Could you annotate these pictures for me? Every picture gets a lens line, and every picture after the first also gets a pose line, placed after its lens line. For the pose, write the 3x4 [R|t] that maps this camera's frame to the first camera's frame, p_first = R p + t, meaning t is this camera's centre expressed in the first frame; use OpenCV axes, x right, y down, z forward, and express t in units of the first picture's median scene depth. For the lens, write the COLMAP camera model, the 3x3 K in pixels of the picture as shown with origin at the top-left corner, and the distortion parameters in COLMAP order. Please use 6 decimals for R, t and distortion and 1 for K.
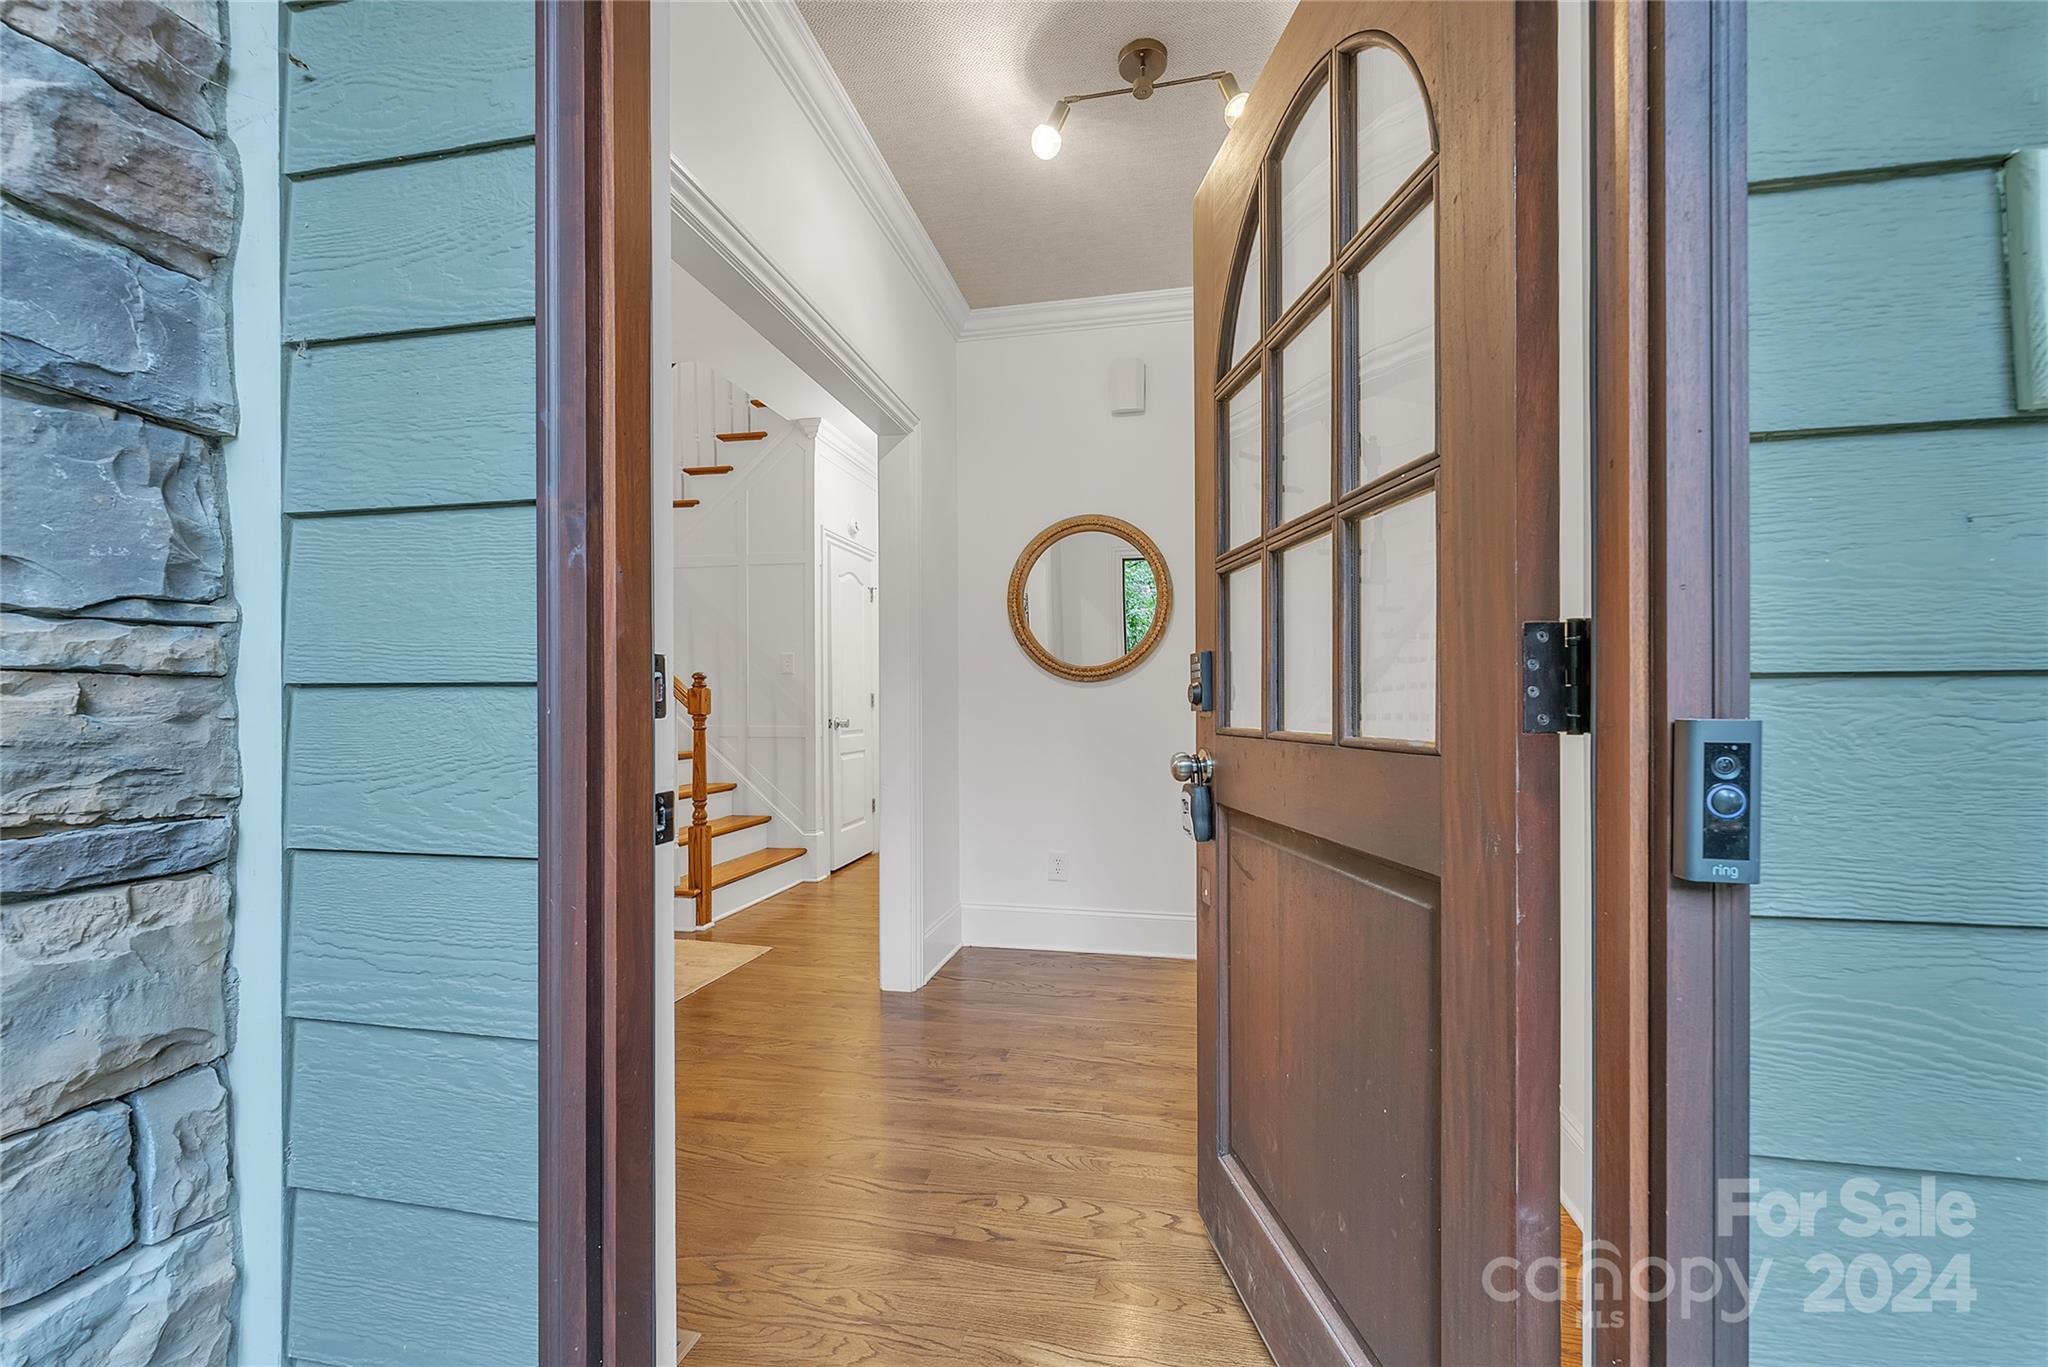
lens RADIAL K [[830.8, 0, 1019.5], [0, 830.8, 701.2], [0, 0, 1]] dist [0.000226, 0.000056]
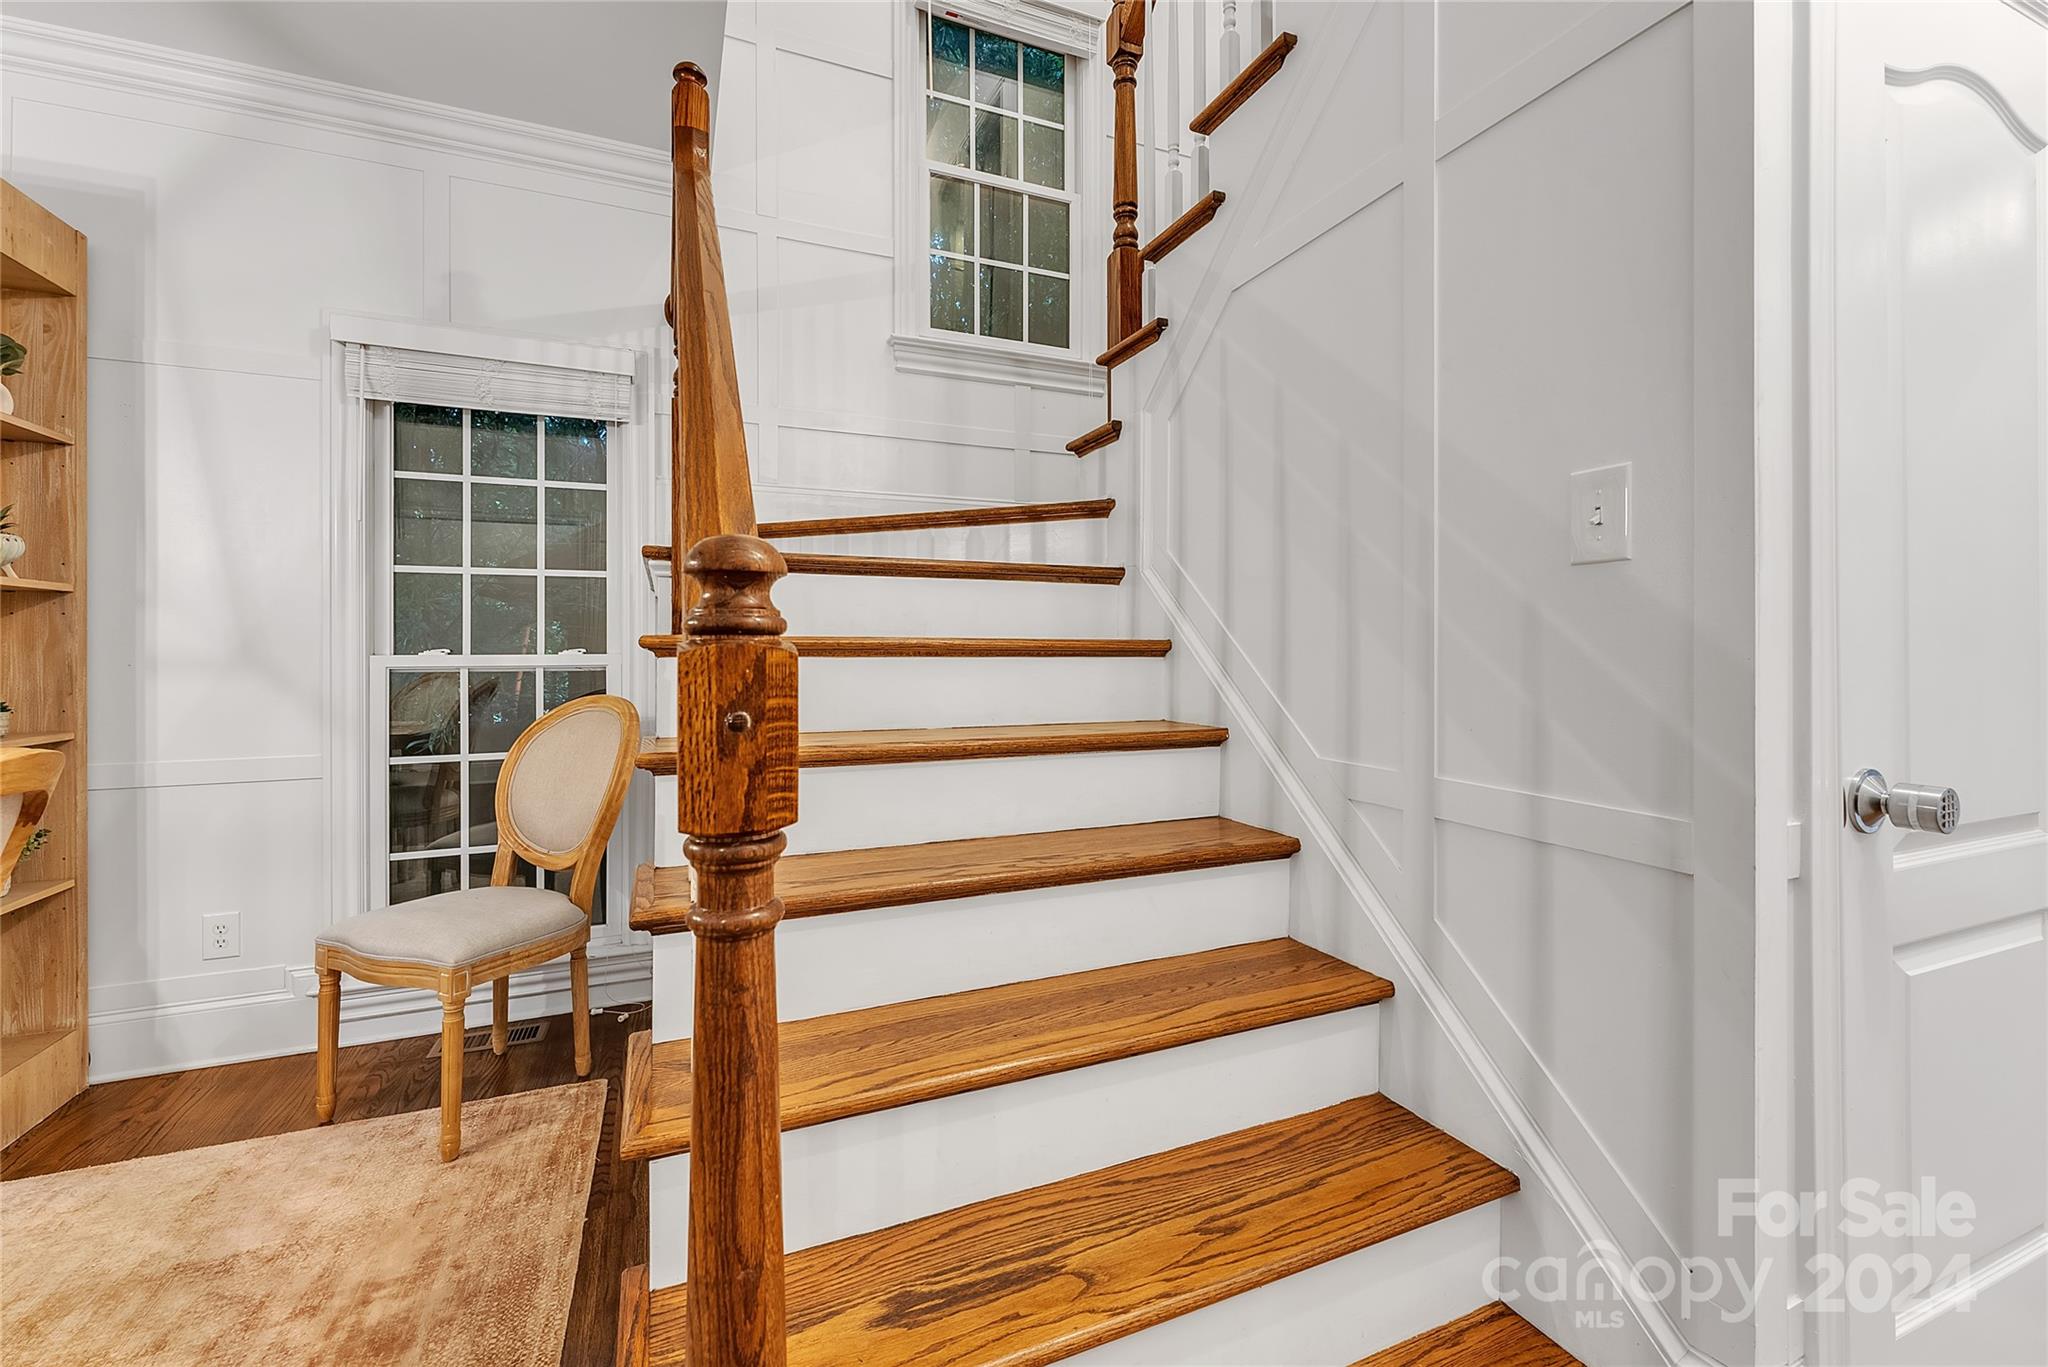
lens RADIAL K [[857.2, 0, 1029.9], [0, 857.2, 672.0], [0, 0, 1]] dist [-0.000646, 0.000010]
pose [[0.584338, 0.019089, -0.811286, -0.261929], [0.002251, 0.999681, 0.025144, -0.016869], [0.811507, -0.016519, 0.584109, 1.077308]]
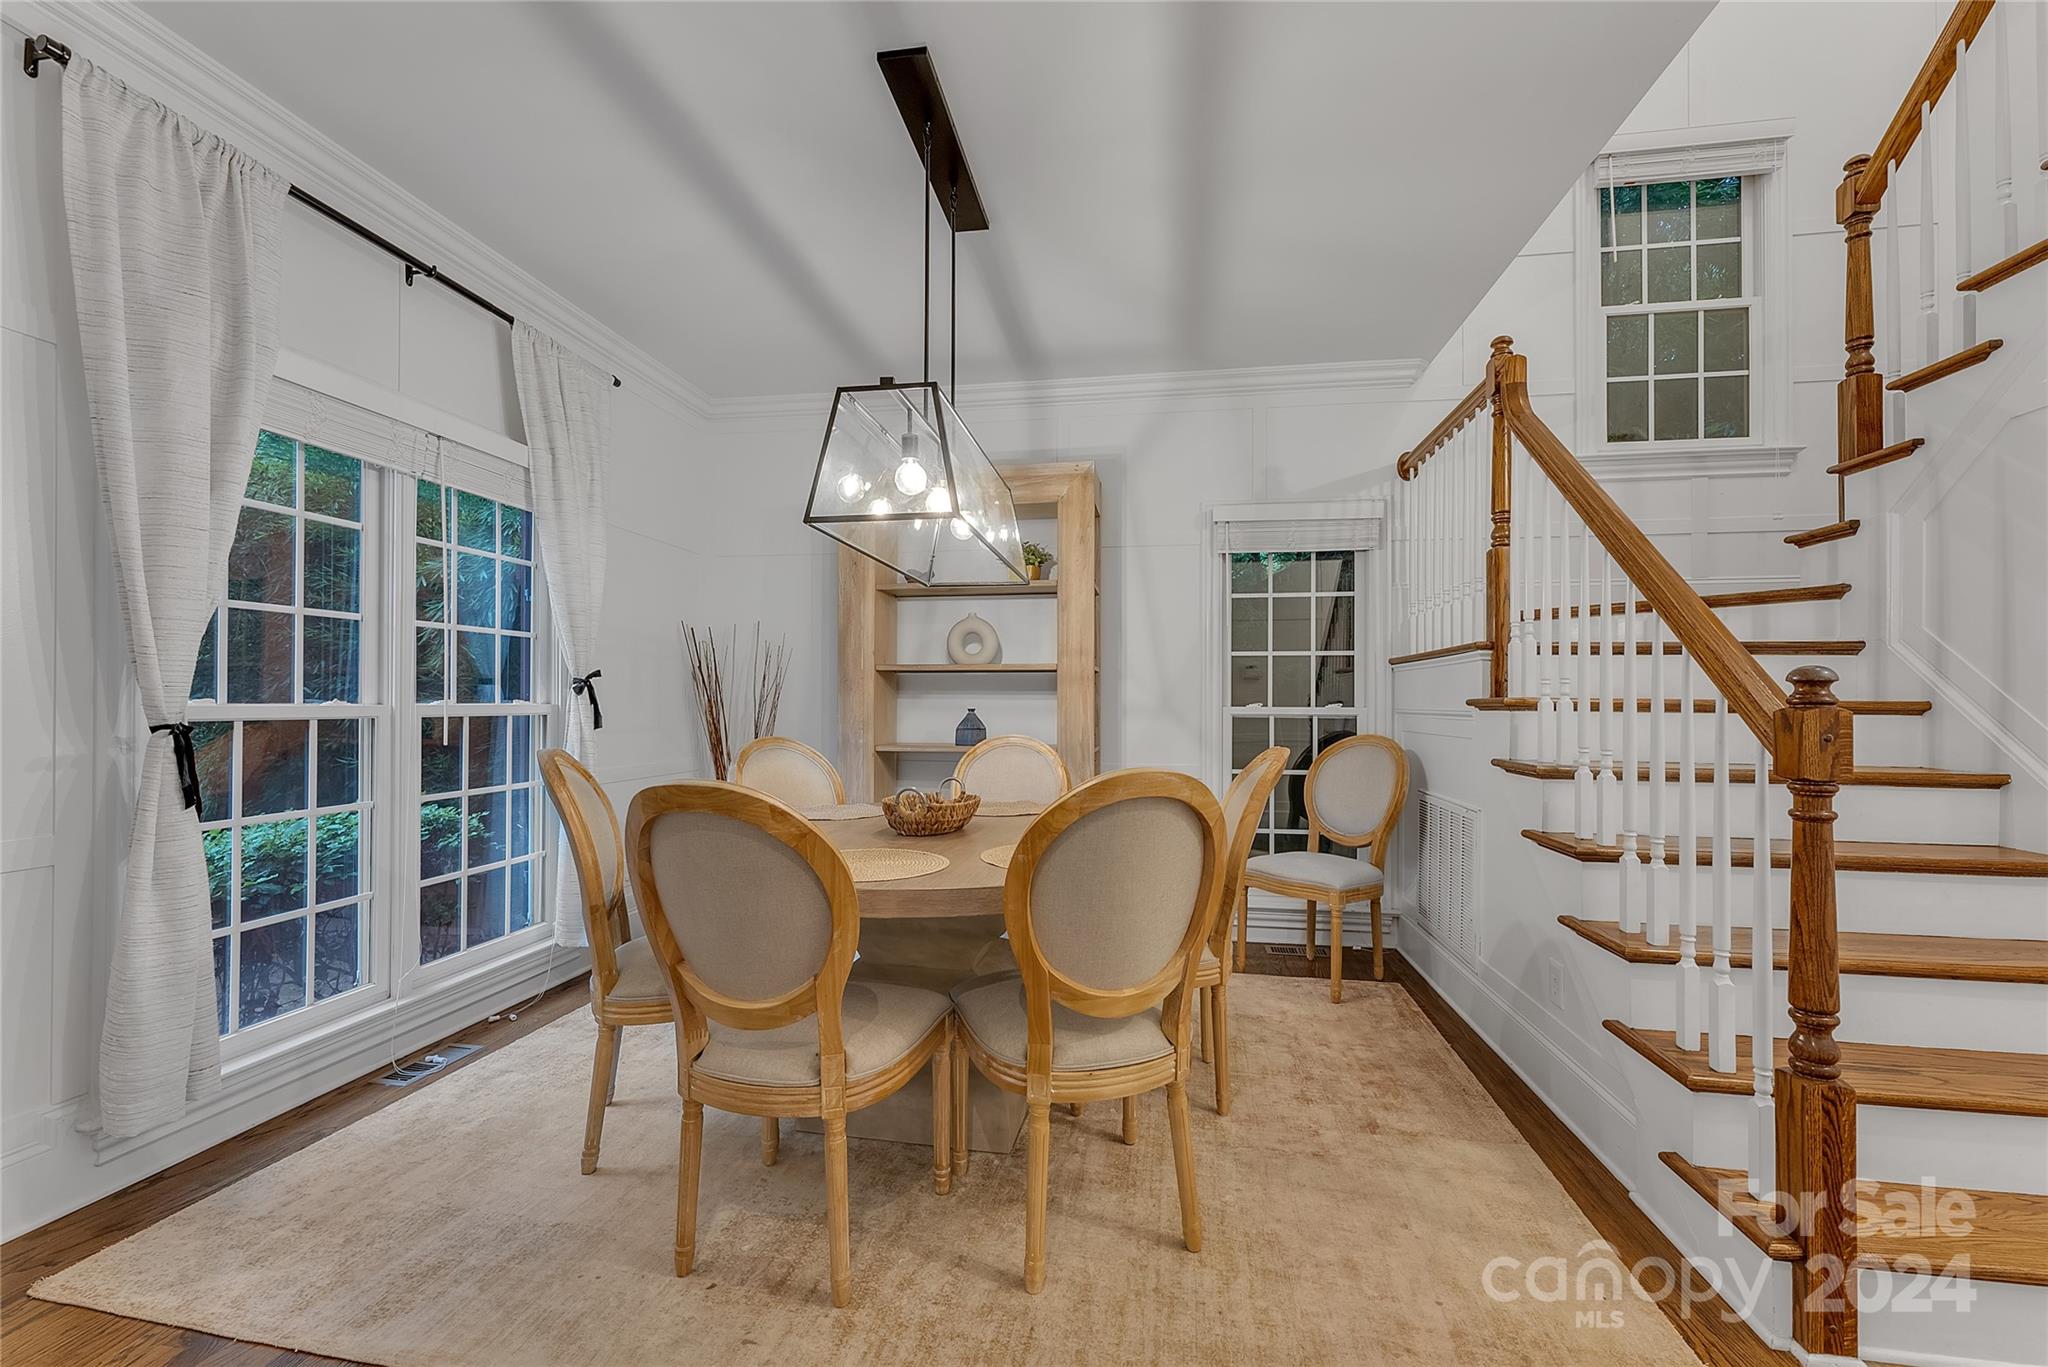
lens RADIAL K [[830.8, 0, 1019.5], [0, 830.8, 701.2], [0, 0, 1]] dist [0.000226, 0.000056]
pose [[0.060172, -0.000394, -0.998188, -0.036396], [-0.005515, 0.999985, -0.000727, -0.019337], [0.998173, 0.005549, 0.060169, 0.700849]]
